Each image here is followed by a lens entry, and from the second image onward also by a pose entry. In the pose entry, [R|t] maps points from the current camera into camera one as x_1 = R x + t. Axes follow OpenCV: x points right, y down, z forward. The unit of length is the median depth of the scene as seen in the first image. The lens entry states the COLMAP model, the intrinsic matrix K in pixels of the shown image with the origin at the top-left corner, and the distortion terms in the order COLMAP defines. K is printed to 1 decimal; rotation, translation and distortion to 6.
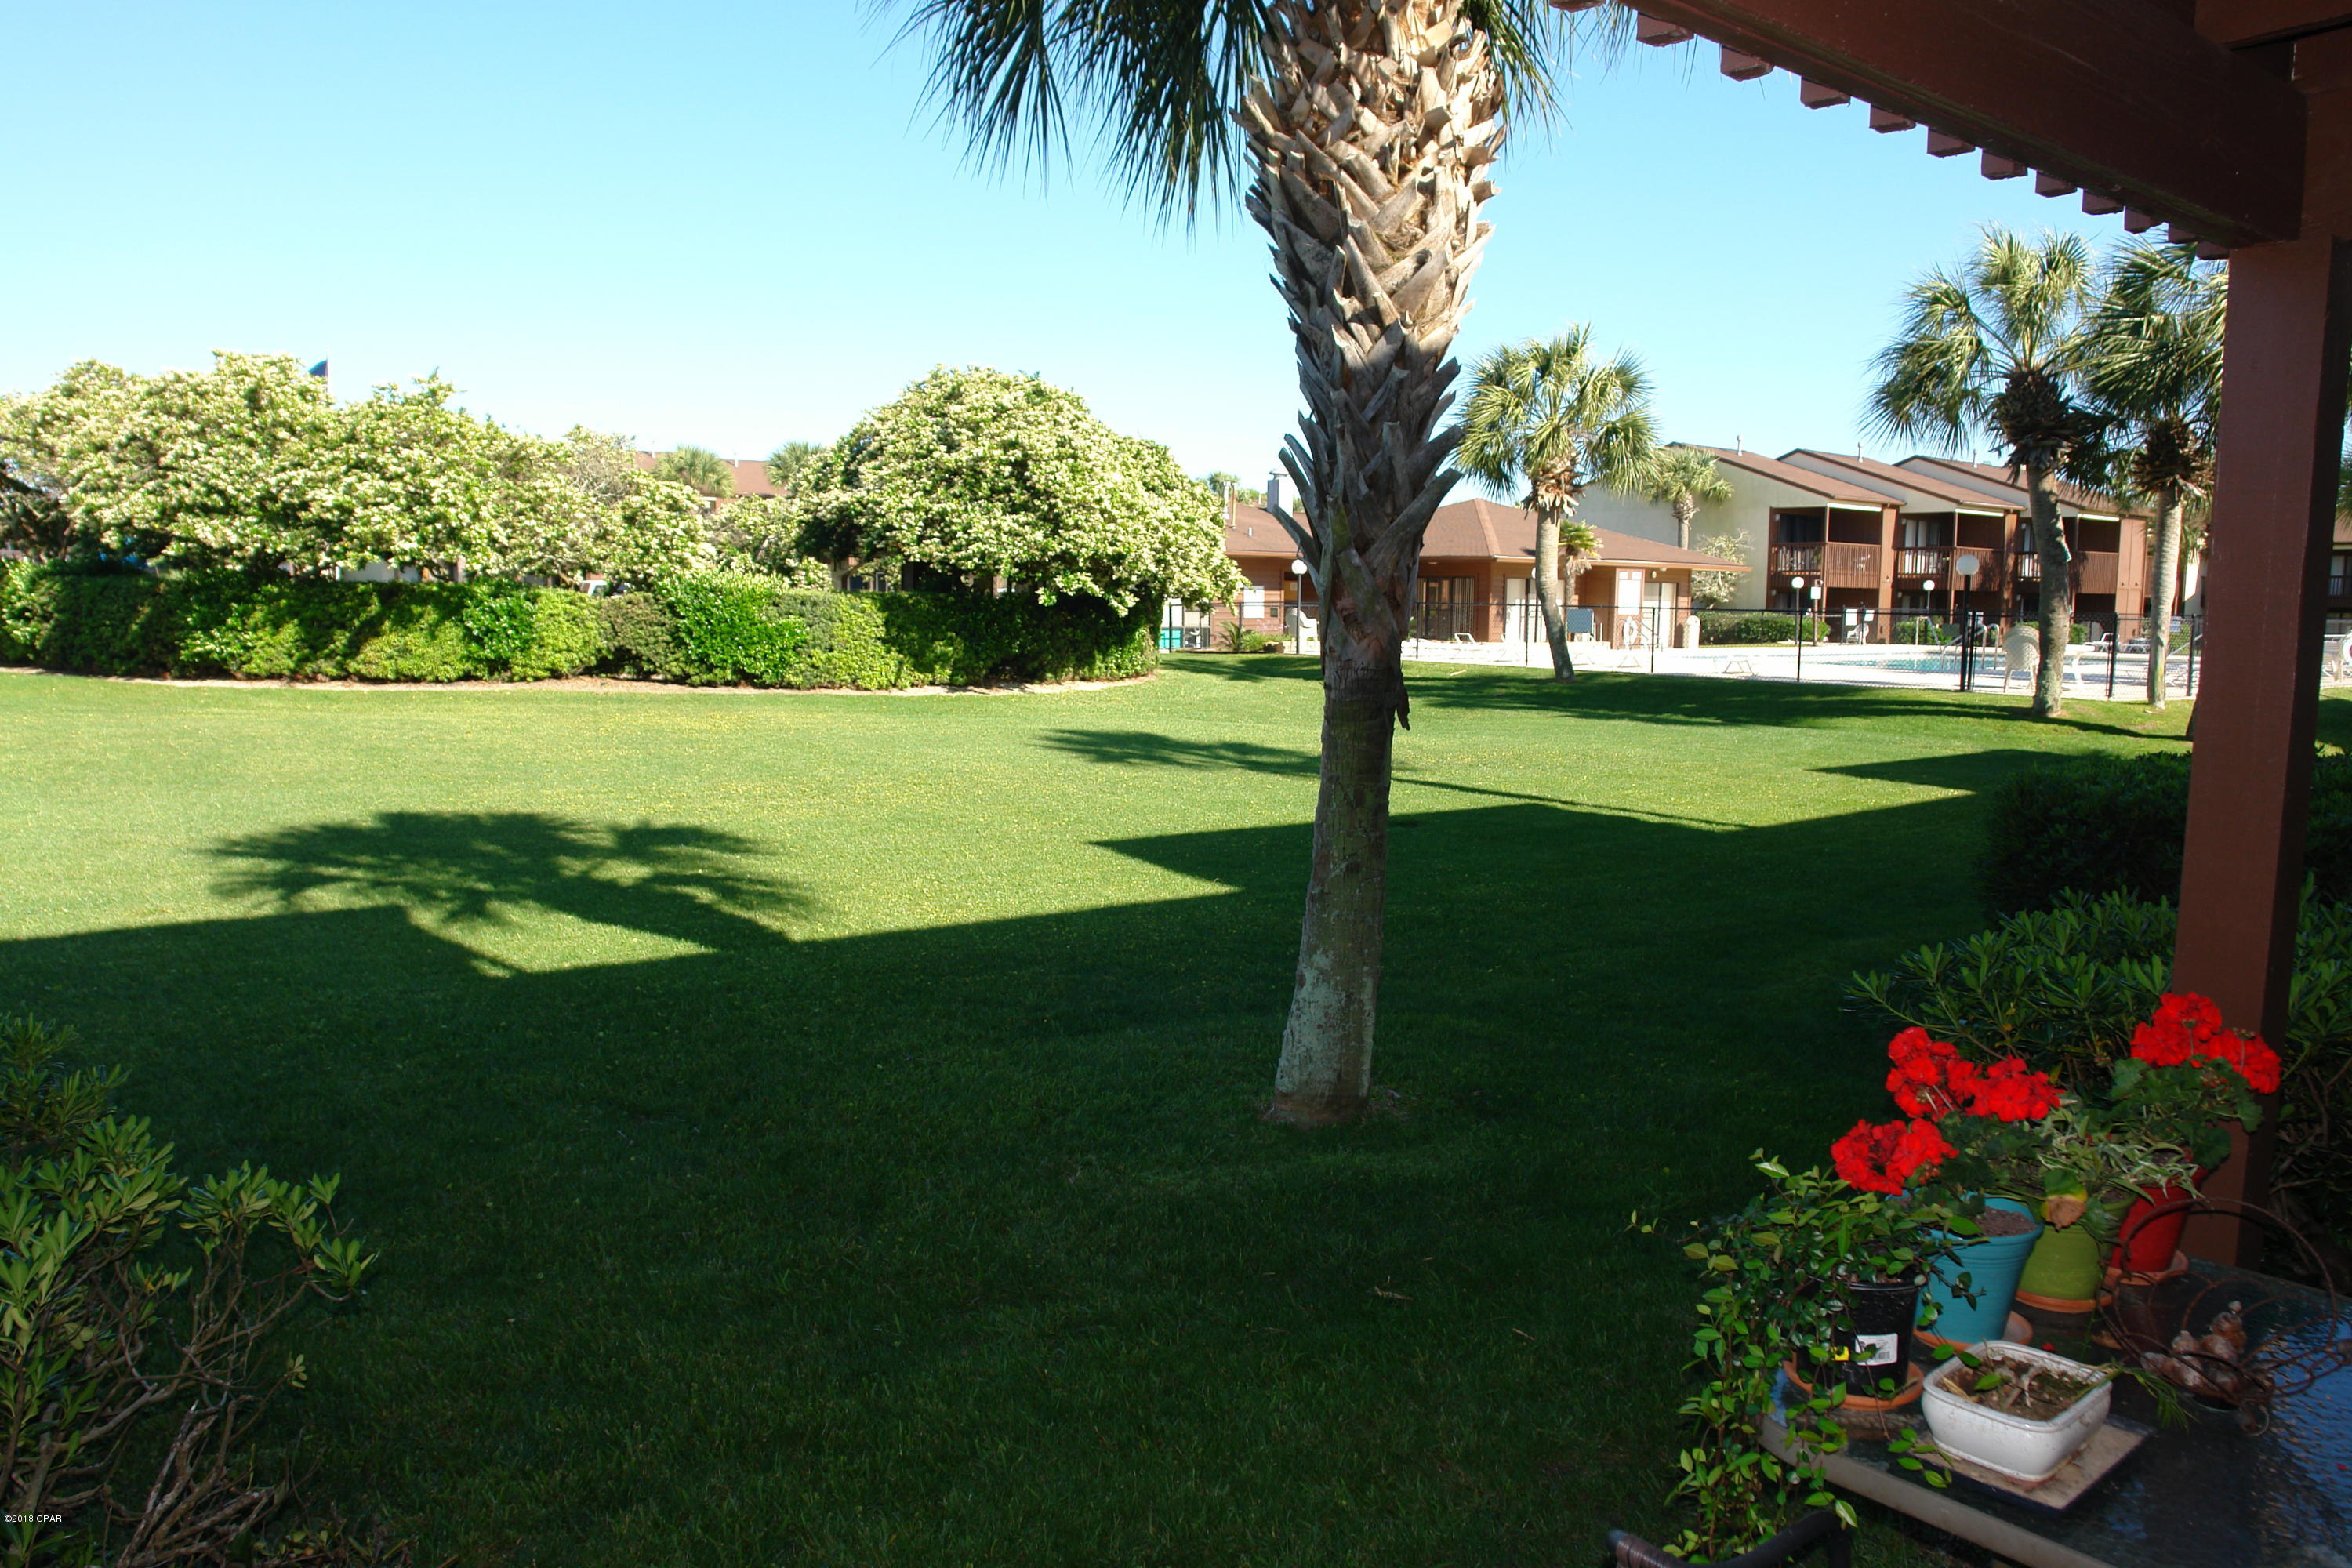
lens RADIAL K [[1633.9, 0, 1167.1], [0, 1633.9, 783.9], [0, 0, 1]] dist [-0.101983, 0.066276]
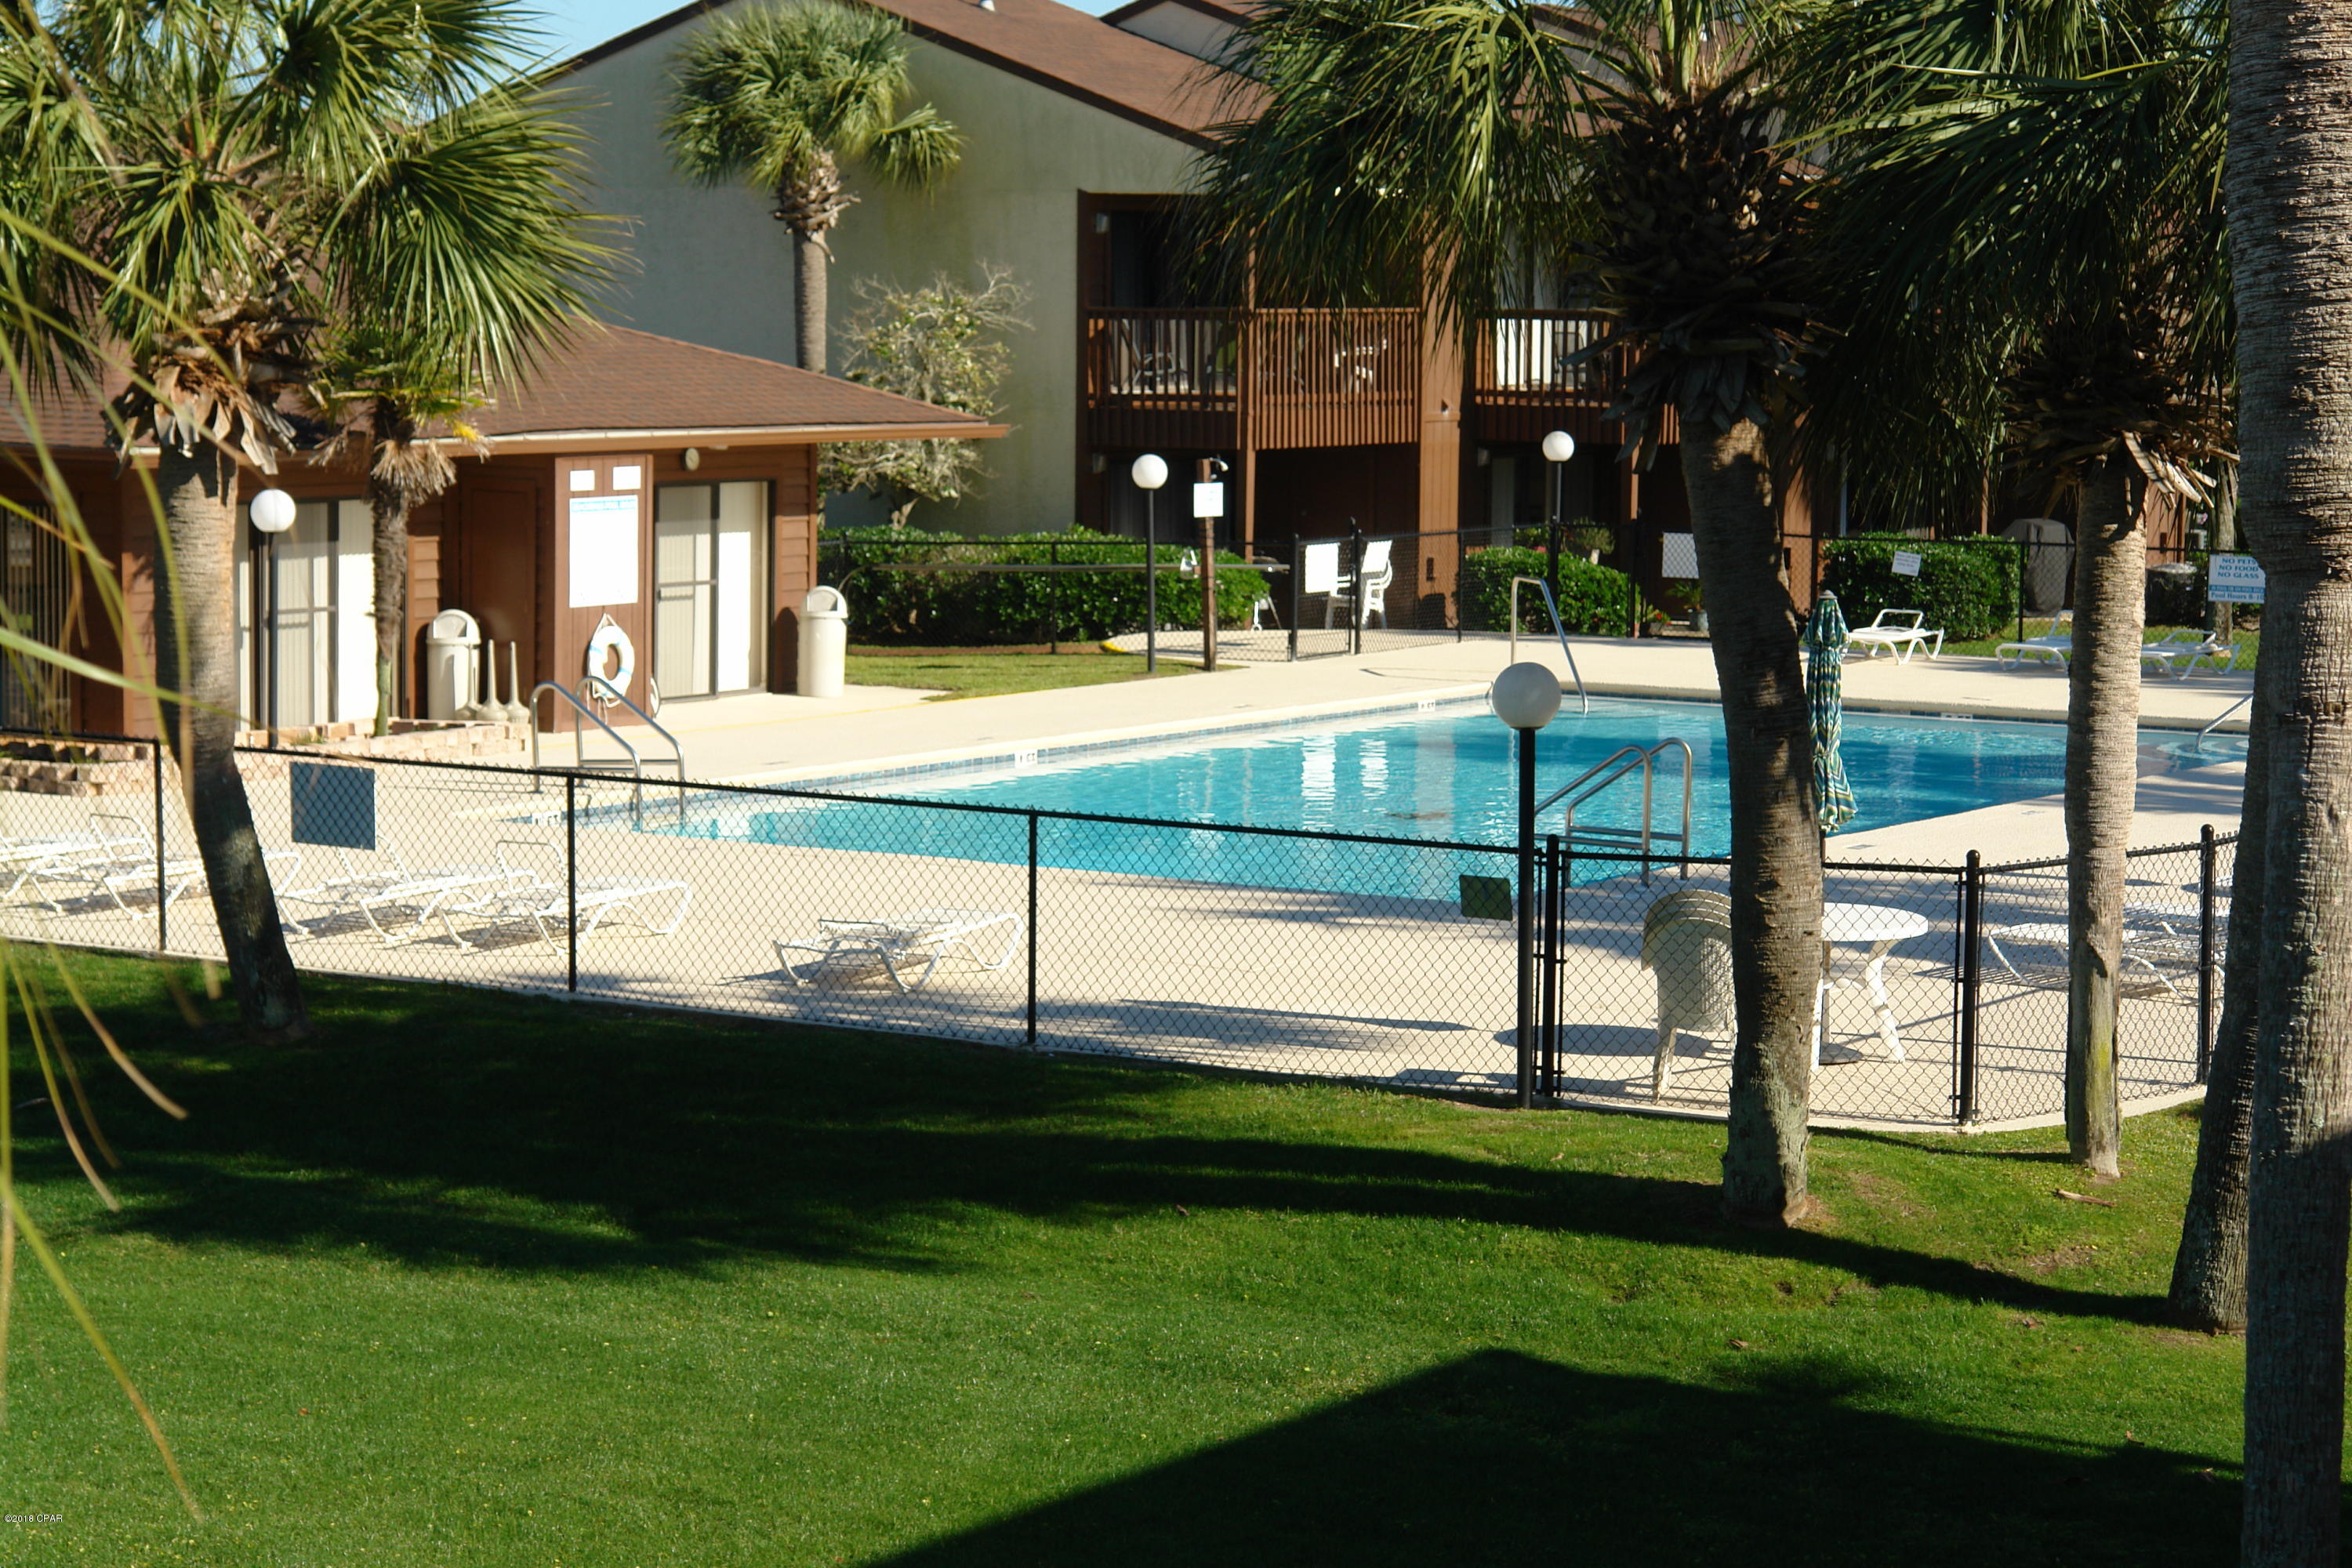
lens RADIAL K [[5262.6, 0, 1176.0], [0, 5262.6, 784.0], [0, 0, 1]] dist [0.109256, -0.114633]
pose [[0.939990, -0.034207, 0.339482, 0.095655], [0.038400, 0.999247, -0.005639, -0.118653], [-0.339034, 0.018337, 0.940596, 0.074013]]
